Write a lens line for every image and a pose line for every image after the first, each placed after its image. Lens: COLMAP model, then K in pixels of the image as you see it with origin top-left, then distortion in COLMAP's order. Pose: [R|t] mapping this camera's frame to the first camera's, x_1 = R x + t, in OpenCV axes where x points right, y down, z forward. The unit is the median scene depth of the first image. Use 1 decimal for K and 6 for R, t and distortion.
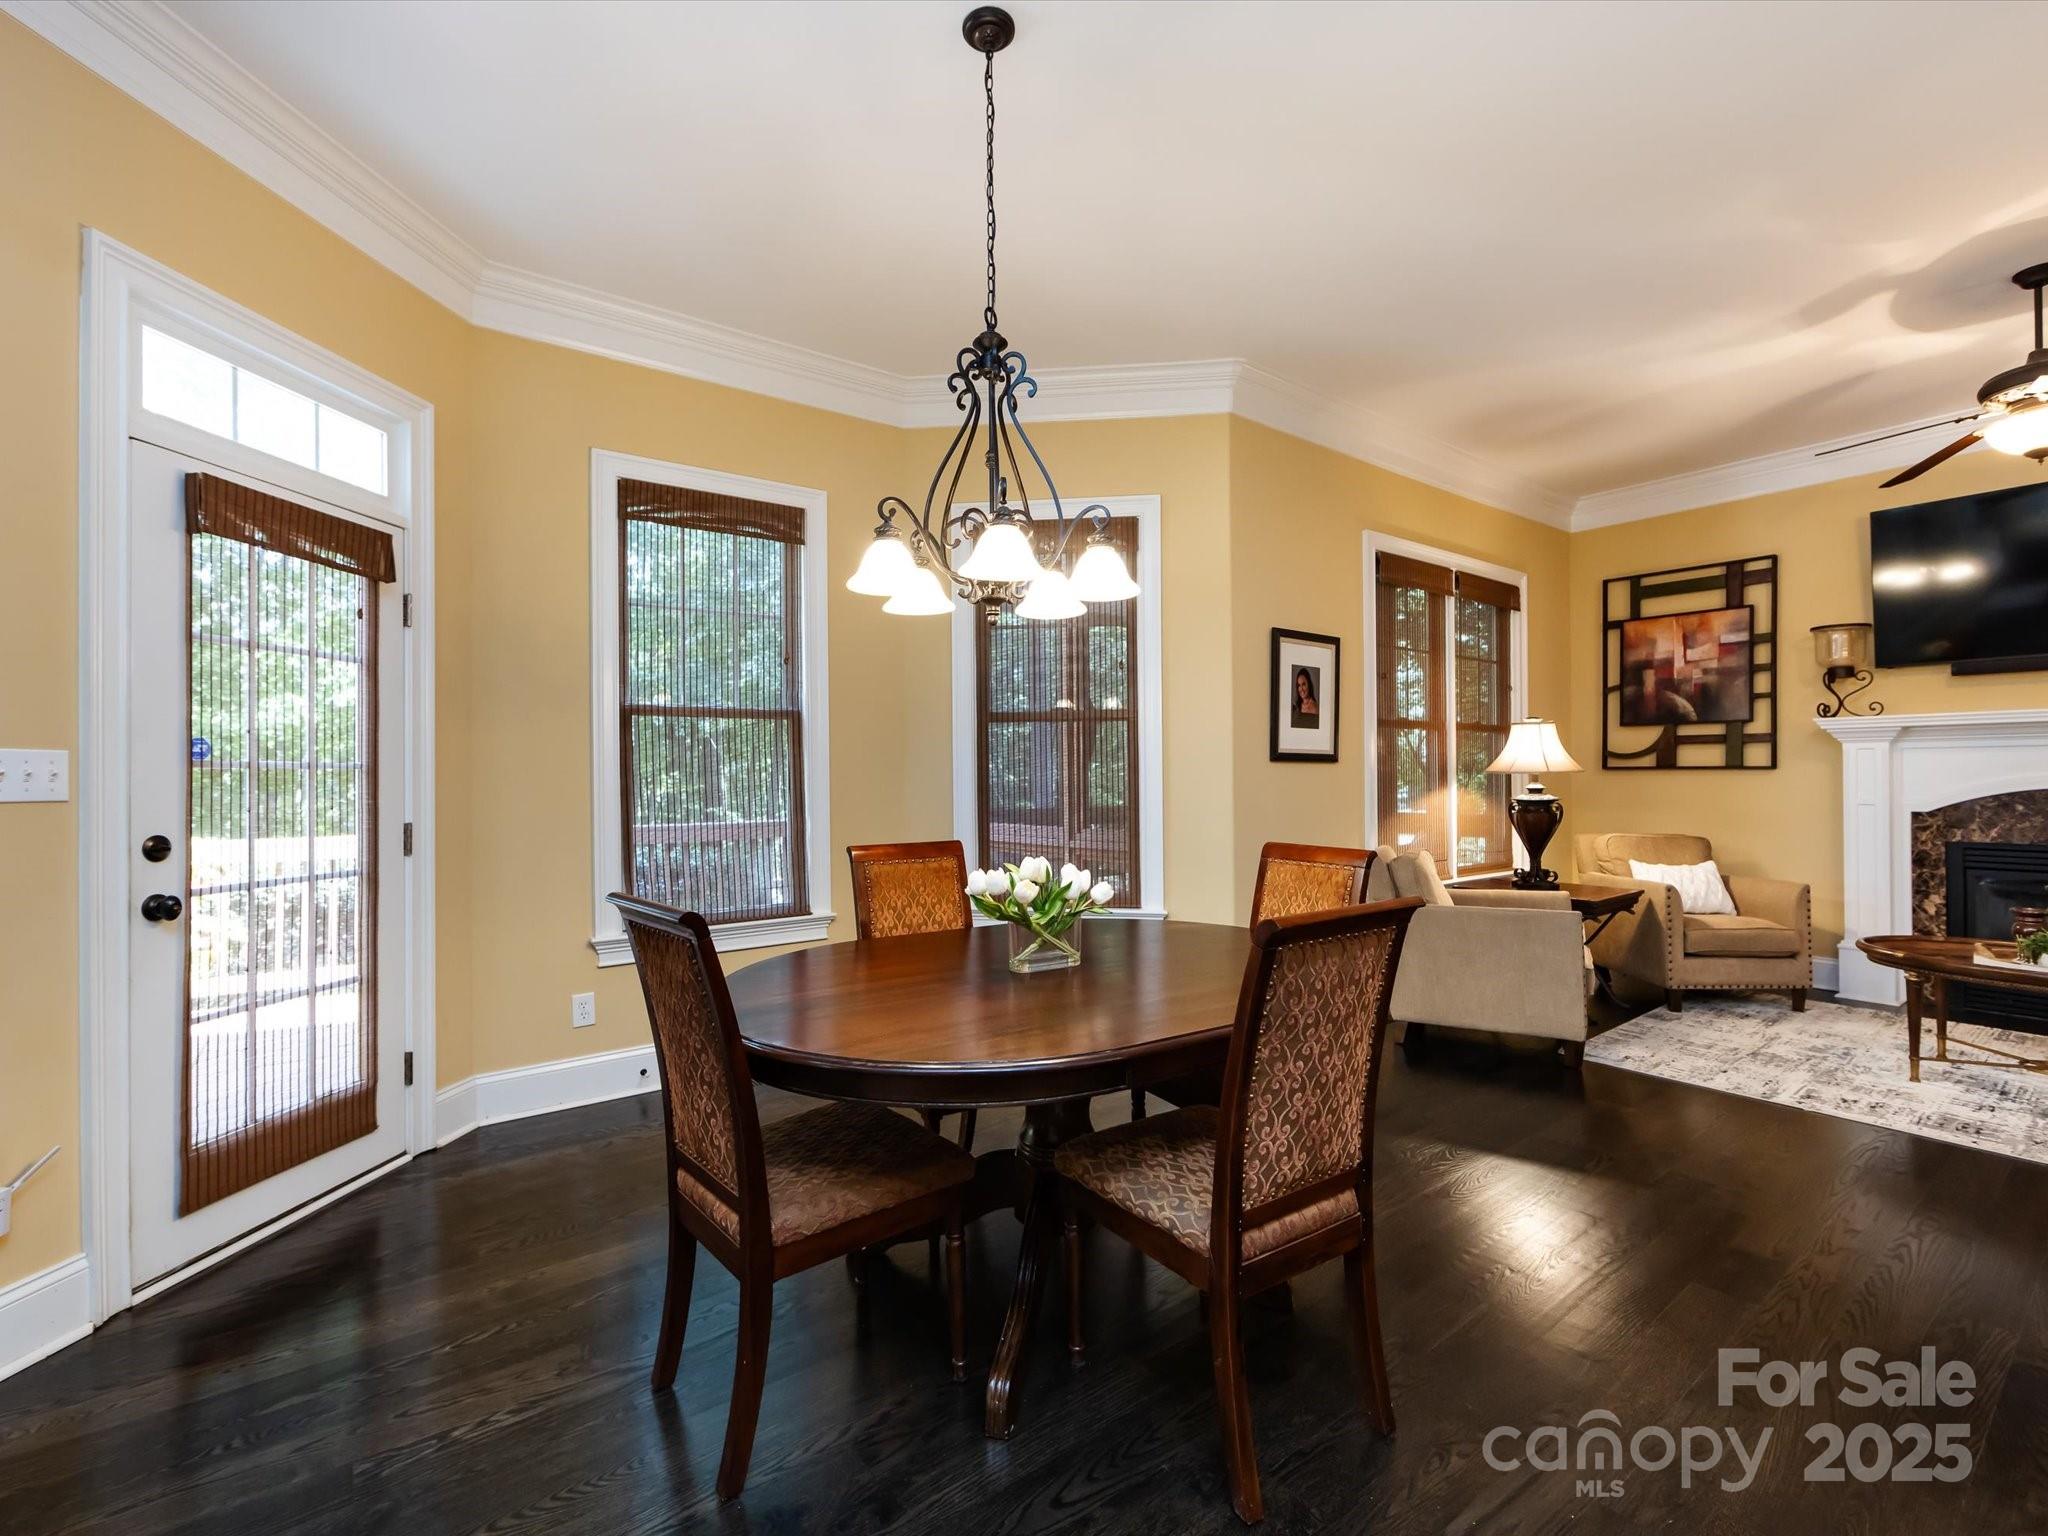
lens RADIAL K [[980.3, 0, 1025.1], [0, 980.3, 771.5], [0, 0, 1]] dist [0.001500, 0.000385]
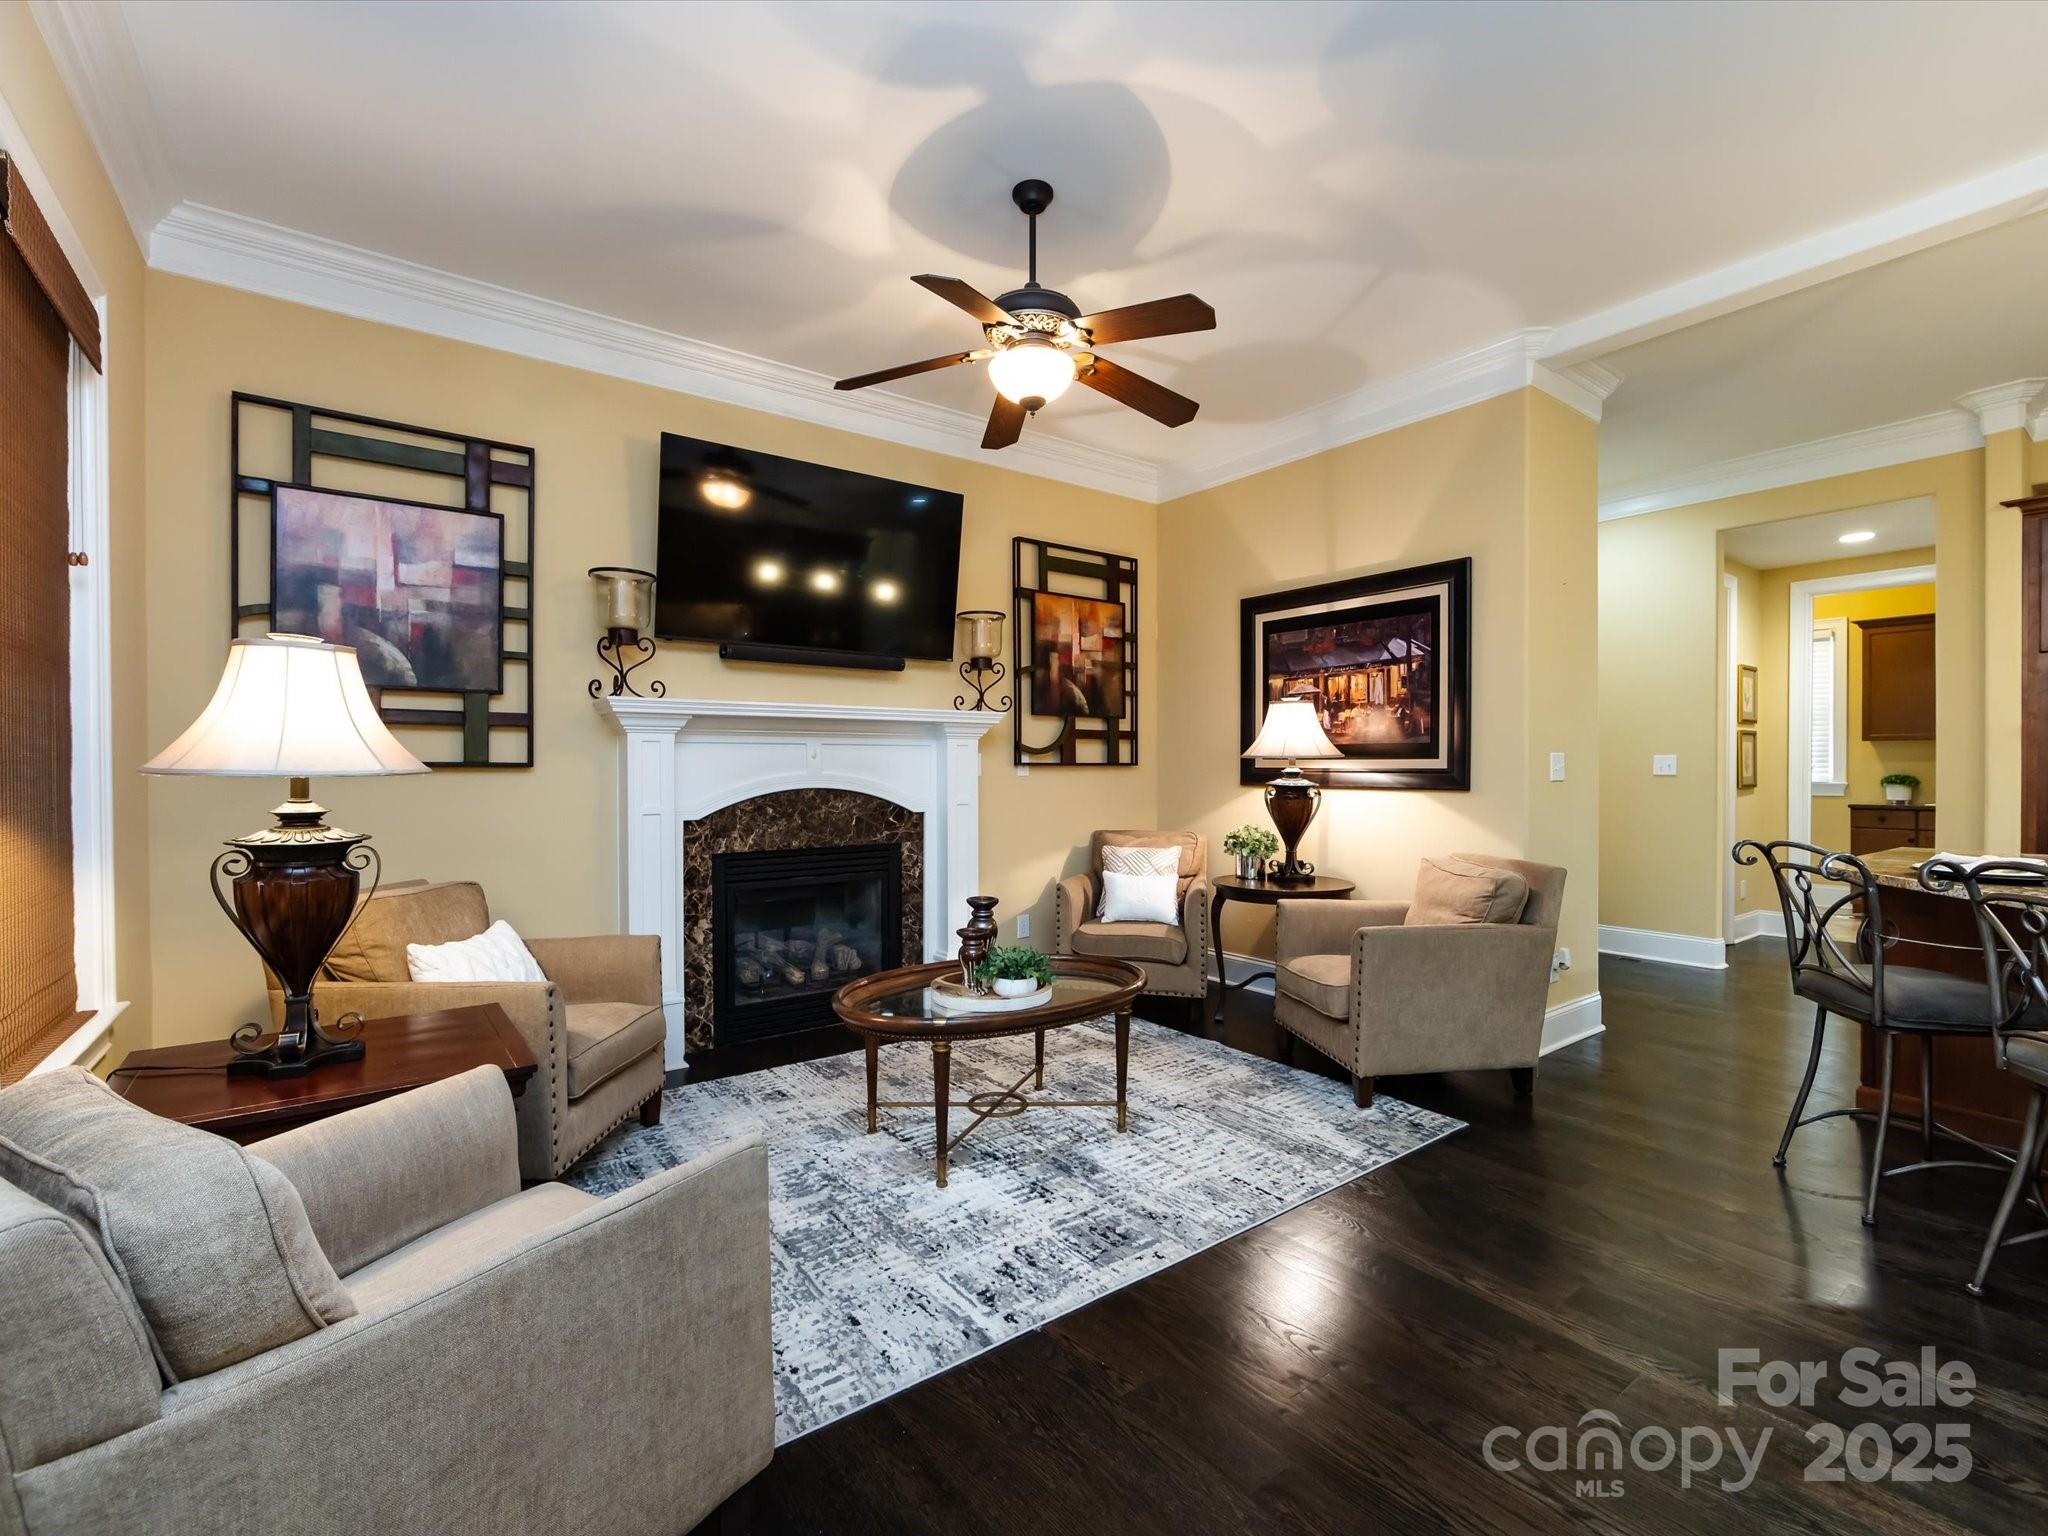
lens RADIAL K [[905.2, 0, 1030.8], [0, 905.2, 774.5], [0, 0, 1]] dist [-0.002051, -0.000396]
pose [[0.032557, -0.003556, 0.999464, 0.161282], [-0.001648, 0.999992, 0.003611, -0.000467], [-0.999469, -0.001765, 0.032551, 0.669534]]
